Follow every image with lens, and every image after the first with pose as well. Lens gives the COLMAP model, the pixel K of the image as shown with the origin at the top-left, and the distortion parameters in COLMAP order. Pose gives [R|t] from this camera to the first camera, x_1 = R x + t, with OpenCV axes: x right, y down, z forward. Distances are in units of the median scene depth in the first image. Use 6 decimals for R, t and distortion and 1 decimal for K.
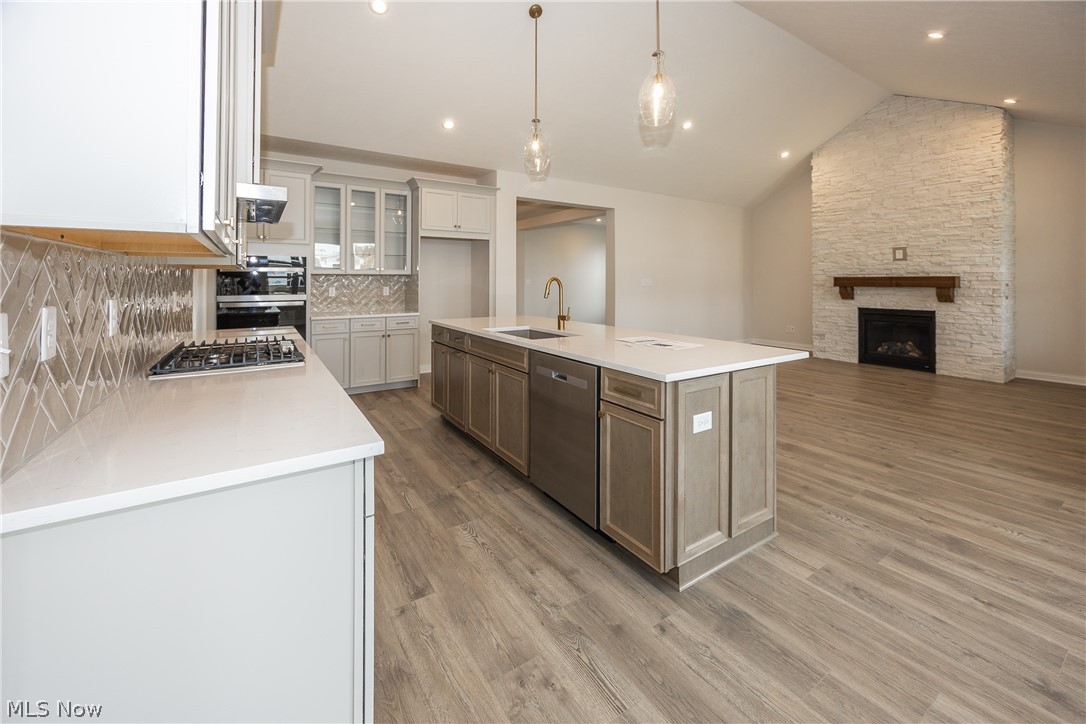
lens RADIAL K [[433.6, 0, 541.5], [0, 433.6, 277.2], [0, 0, 1]] dist [-0.001866, -0.000058]
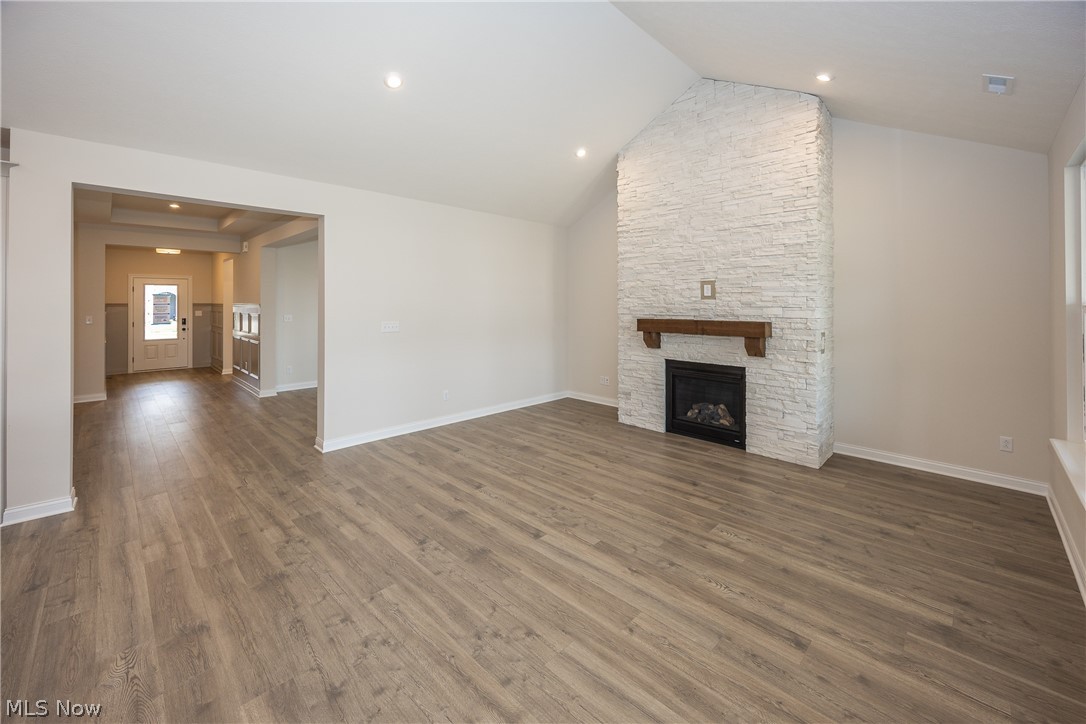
lens RADIAL K [[438.5, 0, 547.7], [0, 438.5, 298.7], [0, 0, 1]] dist [-0.001148, 0.000148]
pose [[0.974398, 0.001338, 0.224827, 0.394989], [-0.001183, 0.999999, -0.000825, -0.038254], [-0.224827, 0.000538, 0.974398, 0.329270]]
